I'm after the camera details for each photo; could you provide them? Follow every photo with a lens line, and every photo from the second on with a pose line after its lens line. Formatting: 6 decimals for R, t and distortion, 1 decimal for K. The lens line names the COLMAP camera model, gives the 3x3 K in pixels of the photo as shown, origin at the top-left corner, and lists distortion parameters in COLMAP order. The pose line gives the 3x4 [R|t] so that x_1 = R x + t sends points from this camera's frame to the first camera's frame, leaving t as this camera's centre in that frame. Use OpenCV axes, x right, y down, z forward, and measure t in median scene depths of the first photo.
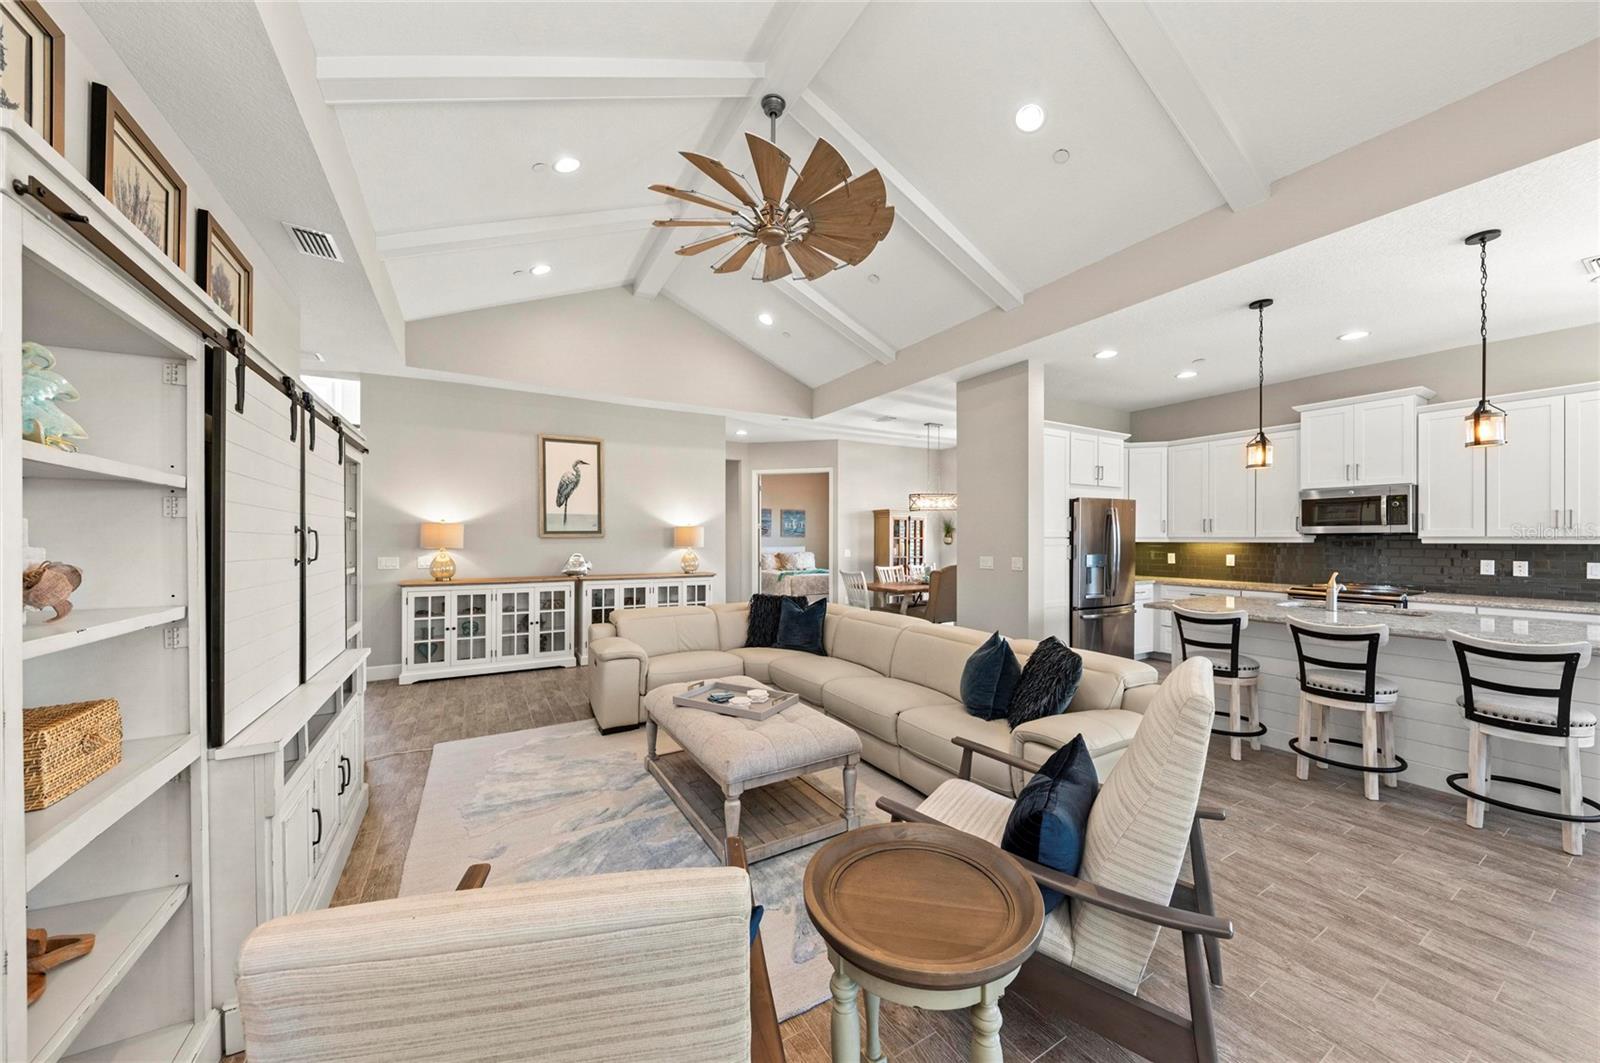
lens RADIAL K [[555.8, 0, 804.2], [0, 555.8, 538.4], [0, 0, 1]] dist [0.003922, -0.004145]
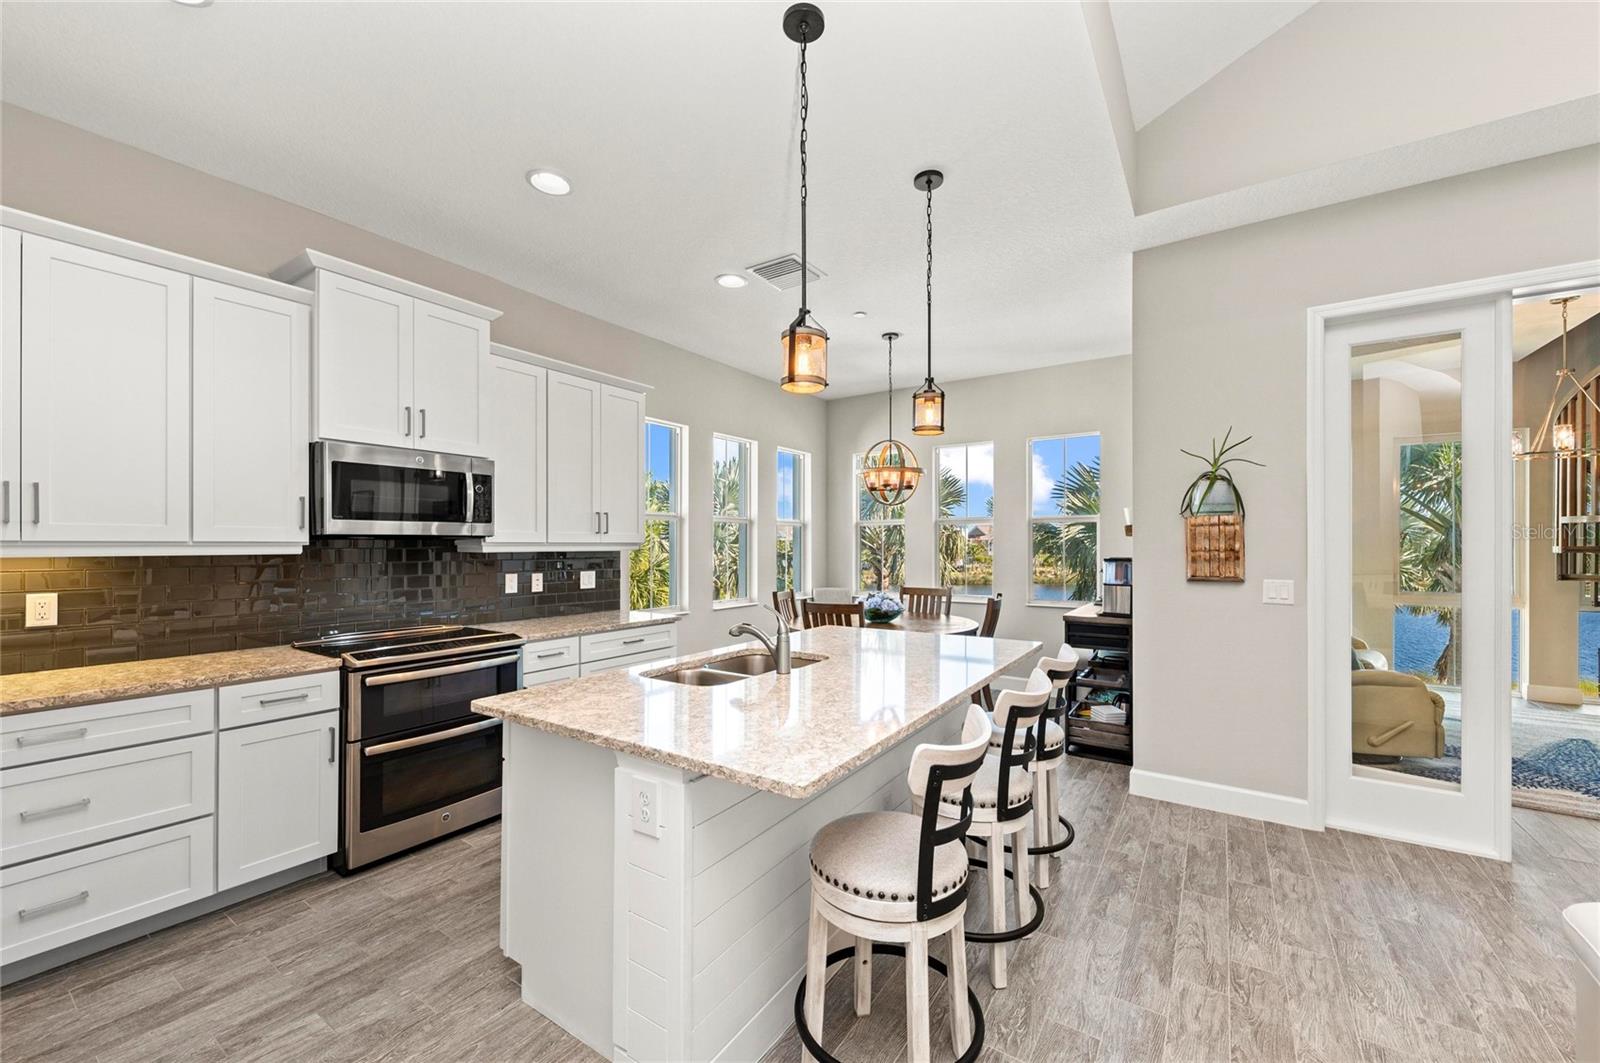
lens RADIAL K [[625.1, 0, 800.1], [0, 625.1, 542.6], [0, 0, 1]] dist [0.010246, -0.003410]
pose [[-0.436271, 0.003243, 0.899809, 0.312192], [0.000942, 0.999995, -0.003148, 0.000010], [-0.899815, -0.000525, -0.436272, 1.065451]]
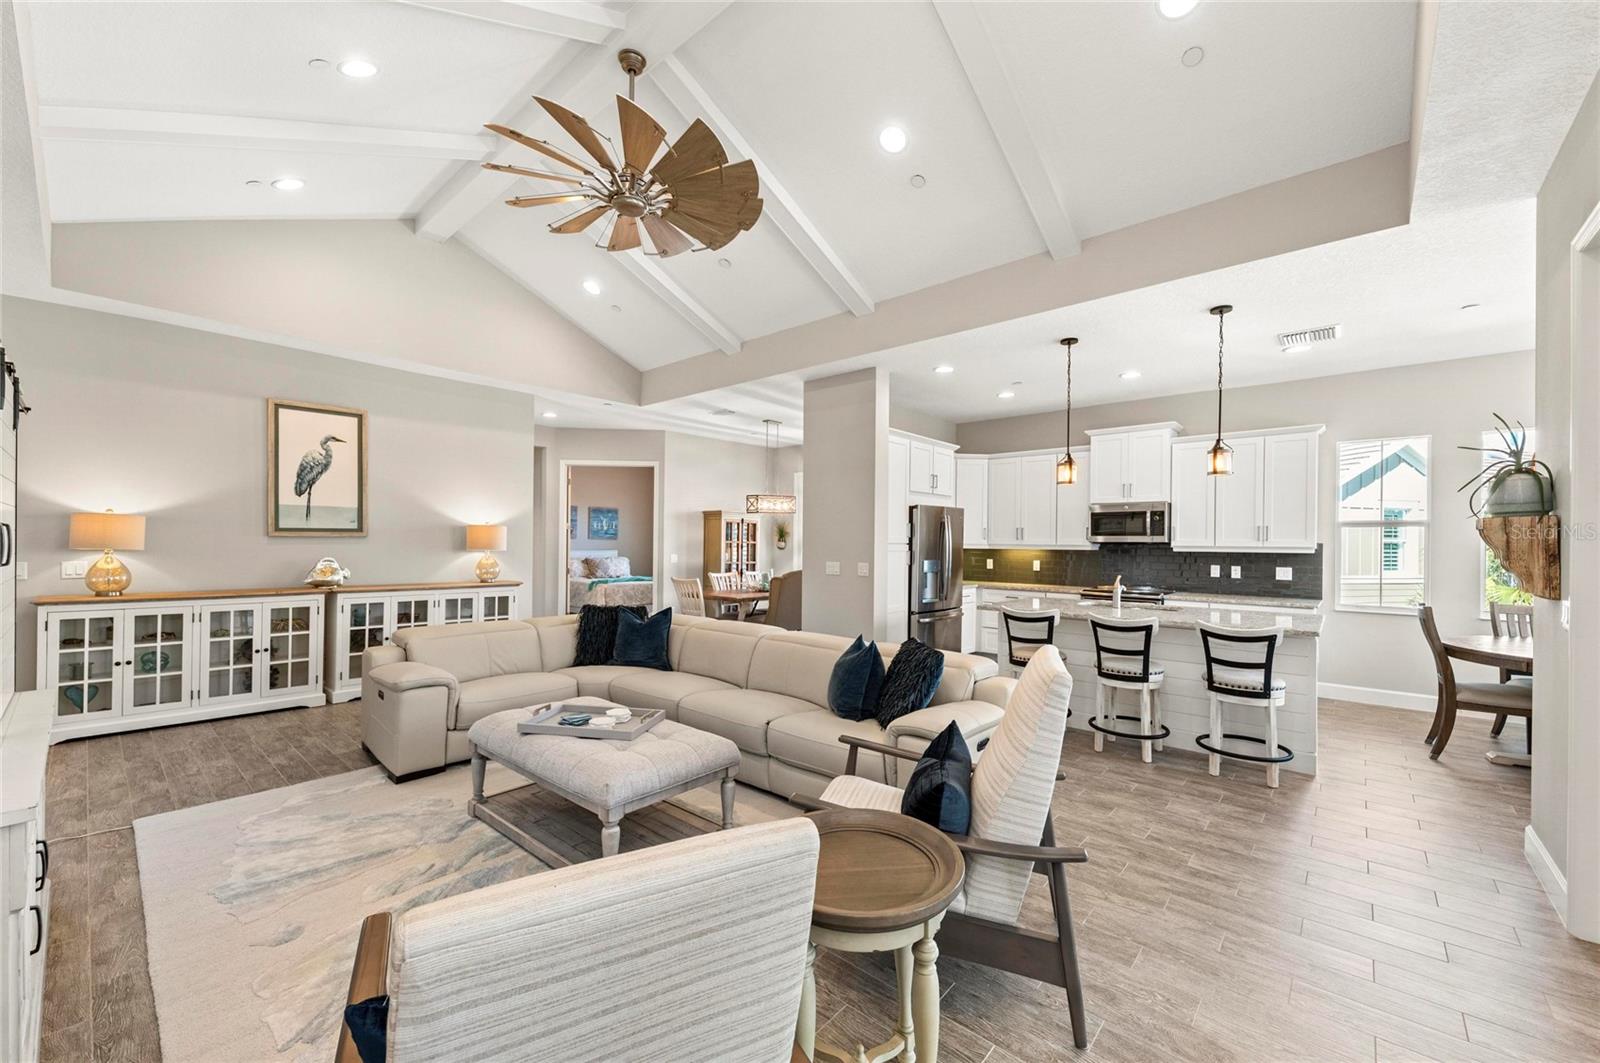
lens RADIAL K [[625.1, 0, 805.3], [0, 625.1, 539.6], [0, 0, 1]] dist [0.010246, -0.003410]
pose [[0.948884, 0.012182, 0.315389, -0.081765], [-0.010984, 0.999924, -0.005575, -0.000301], [-0.315433, 0.001826, 0.948946, -0.043501]]
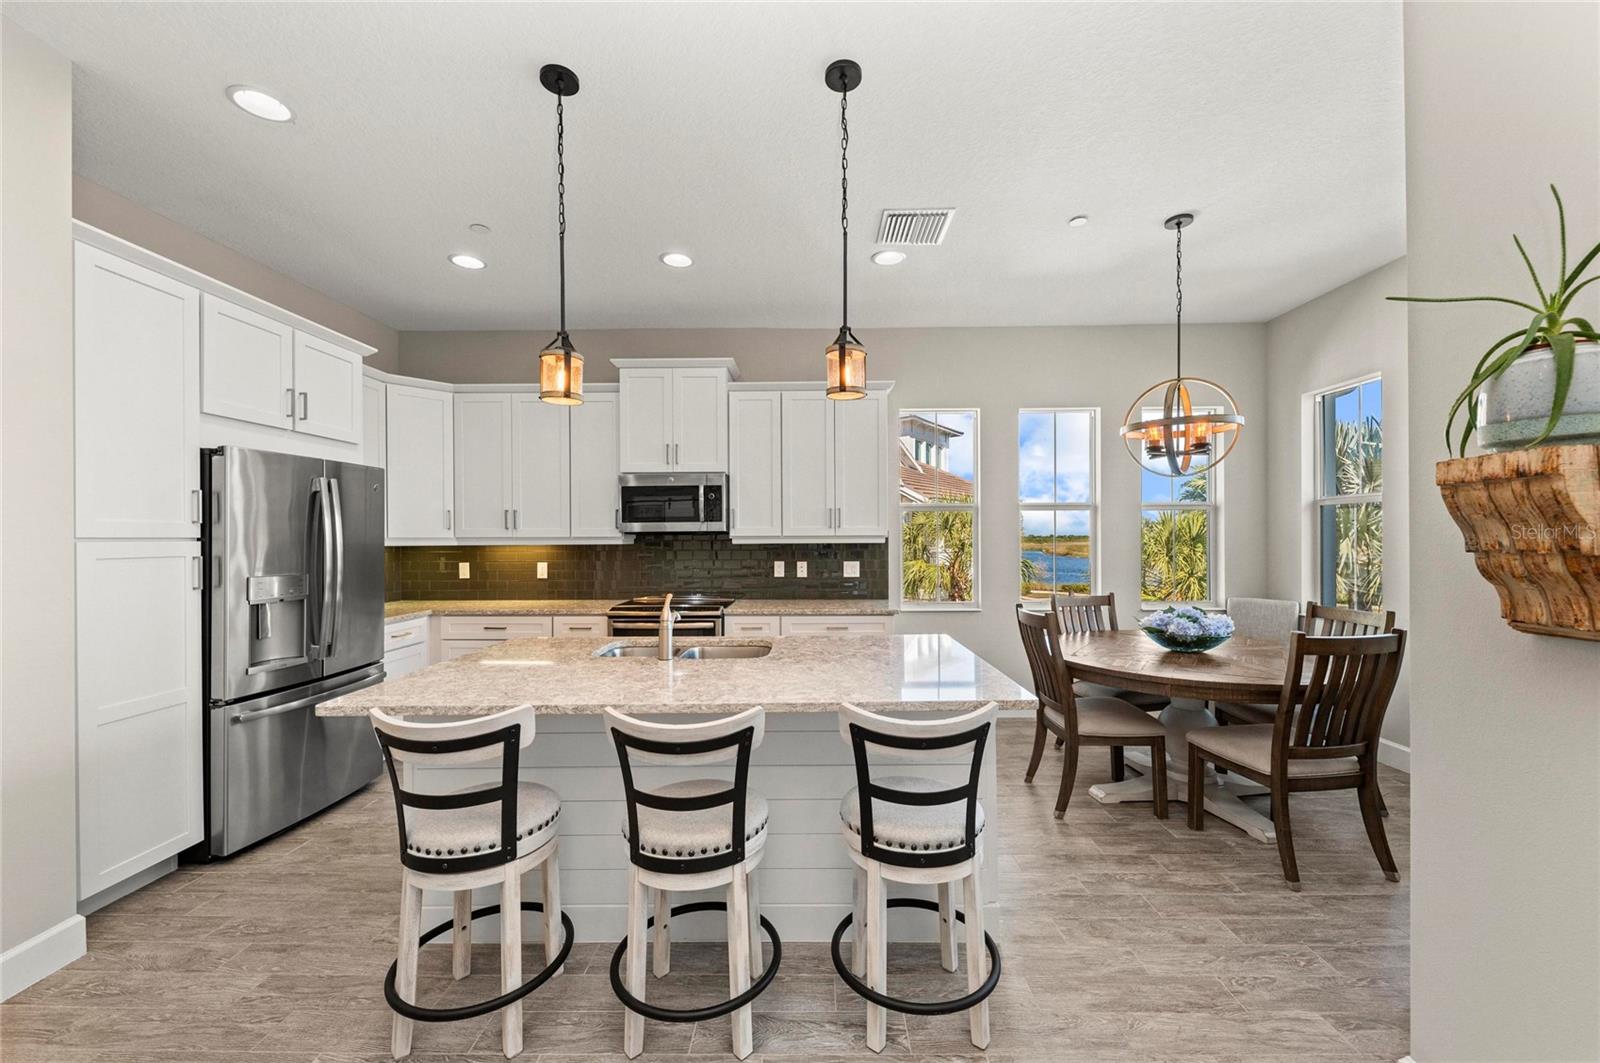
lens RADIAL K [[625.1, 0, 808.8], [0, 625.1, 541.6], [0, 0, 1]] dist [0.010246, -0.003410]
pose [[0.517019, -0.007490, 0.855941, 0.376300], [0.005750, 0.999970, 0.005277, 0.001026], [-0.855955, 0.002193, 0.517046, 0.432112]]
